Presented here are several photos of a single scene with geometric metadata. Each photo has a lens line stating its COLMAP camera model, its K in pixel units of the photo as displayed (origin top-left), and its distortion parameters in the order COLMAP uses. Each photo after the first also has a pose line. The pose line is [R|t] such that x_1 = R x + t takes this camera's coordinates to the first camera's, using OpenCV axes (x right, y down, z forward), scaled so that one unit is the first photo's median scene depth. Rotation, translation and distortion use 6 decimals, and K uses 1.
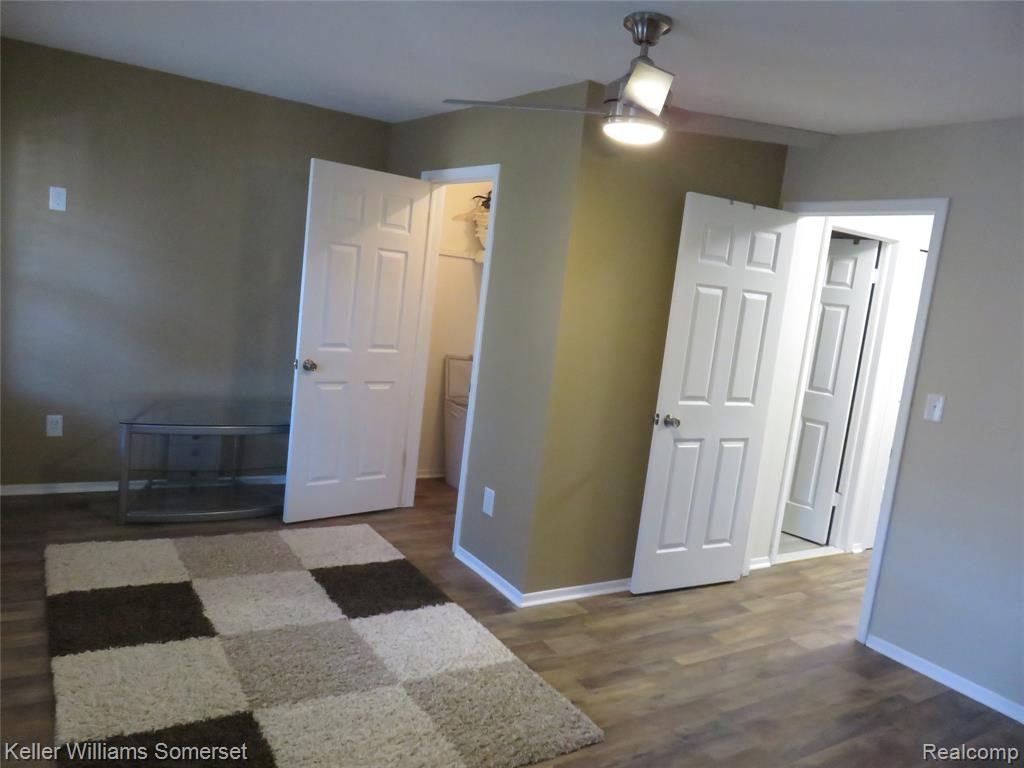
lens RADIAL K [[768.3, 0, 510.3], [0, 768.3, 384.2], [0, 0, 1]] dist [-0.010882, 0.010184]
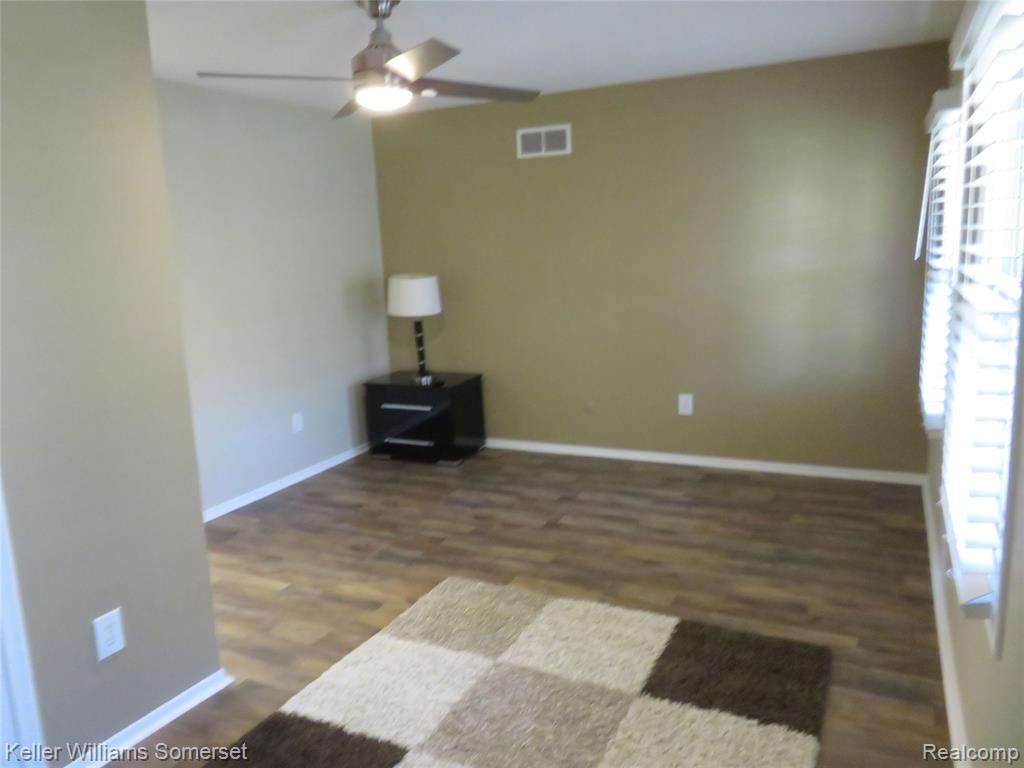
lens RADIAL K [[768.3, 0, 511.0], [0, 768.3, 383.5], [0, 0, 1]] dist [-0.010882, 0.010184]
pose [[-0.519671, -0.245542, 0.818322, -0.777390], [0.093830, 0.935615, 0.340323, -0.241623], [-0.849198, 0.253639, -0.463173, 1.216481]]
